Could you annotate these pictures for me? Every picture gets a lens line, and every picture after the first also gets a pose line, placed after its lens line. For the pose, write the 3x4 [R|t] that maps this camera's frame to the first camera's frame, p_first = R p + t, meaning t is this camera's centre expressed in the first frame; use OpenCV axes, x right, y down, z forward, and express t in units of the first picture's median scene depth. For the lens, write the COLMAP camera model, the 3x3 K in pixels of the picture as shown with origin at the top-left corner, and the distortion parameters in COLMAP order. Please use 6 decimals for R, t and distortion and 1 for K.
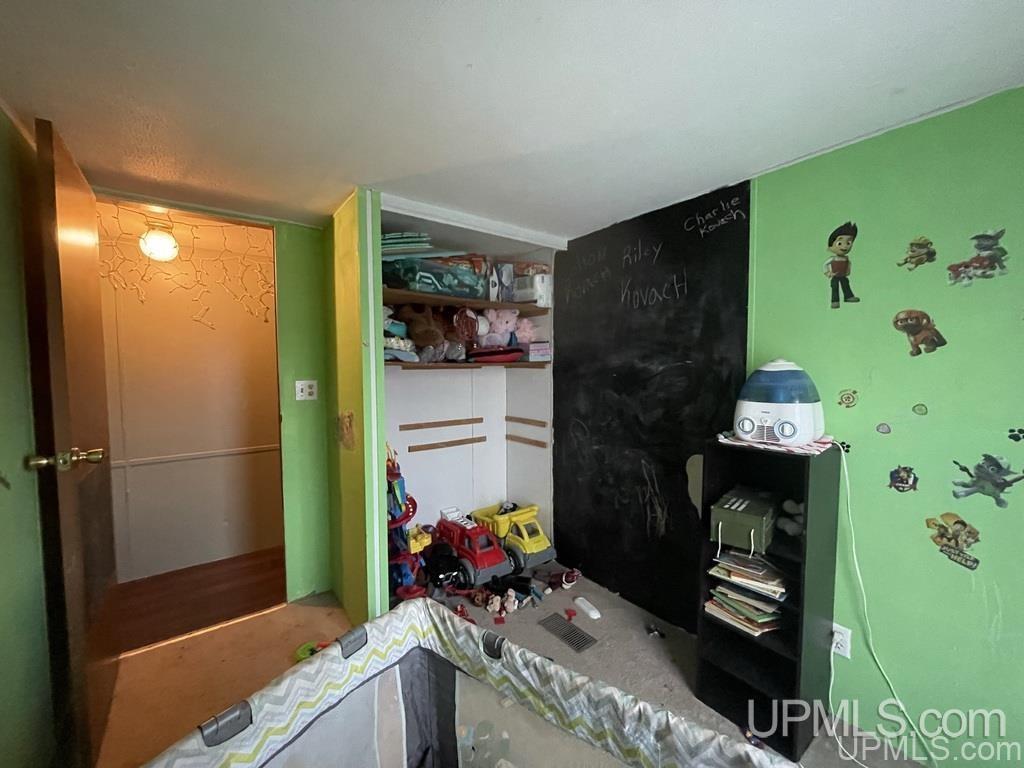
lens RADIAL K [[414.0, 0, 509.2], [0, 414.0, 387.6], [0, 0, 1]] dist [-0.000148, 0.000382]
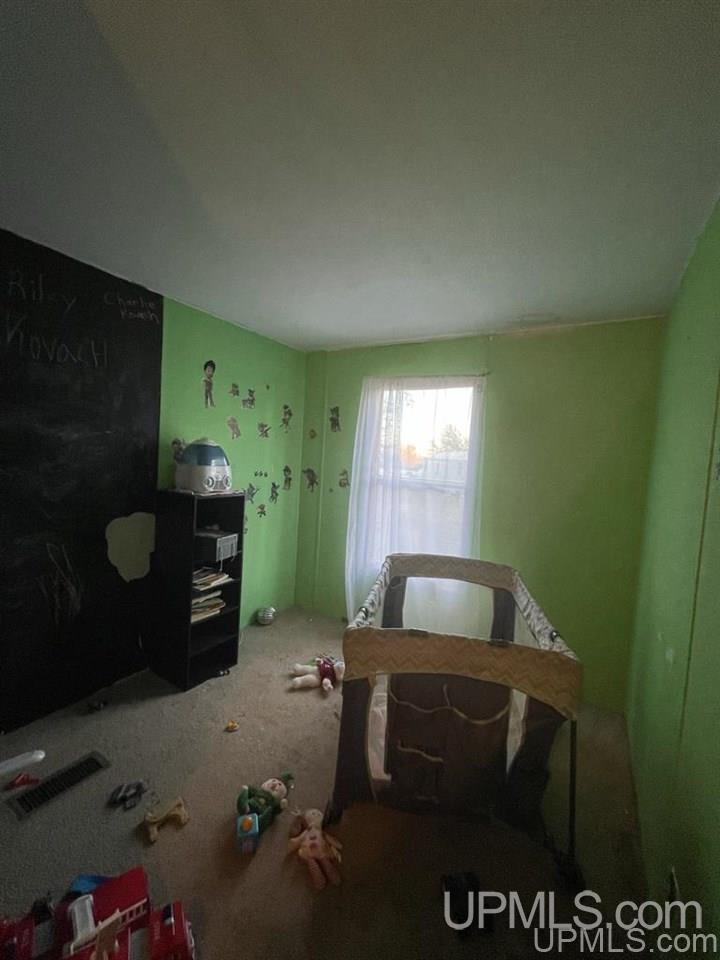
lens RADIAL K [[388.1, 0, 354.8], [0, 388.1, 477.2], [0, 0, 1]] dist [-0.000148, 0.000382]
pose [[-0.364483, -0.065564, 0.928899, -0.799612], [-0.002826, 0.997592, 0.069304, -0.020333], [-0.931206, 0.022635, -0.363791, 0.884910]]
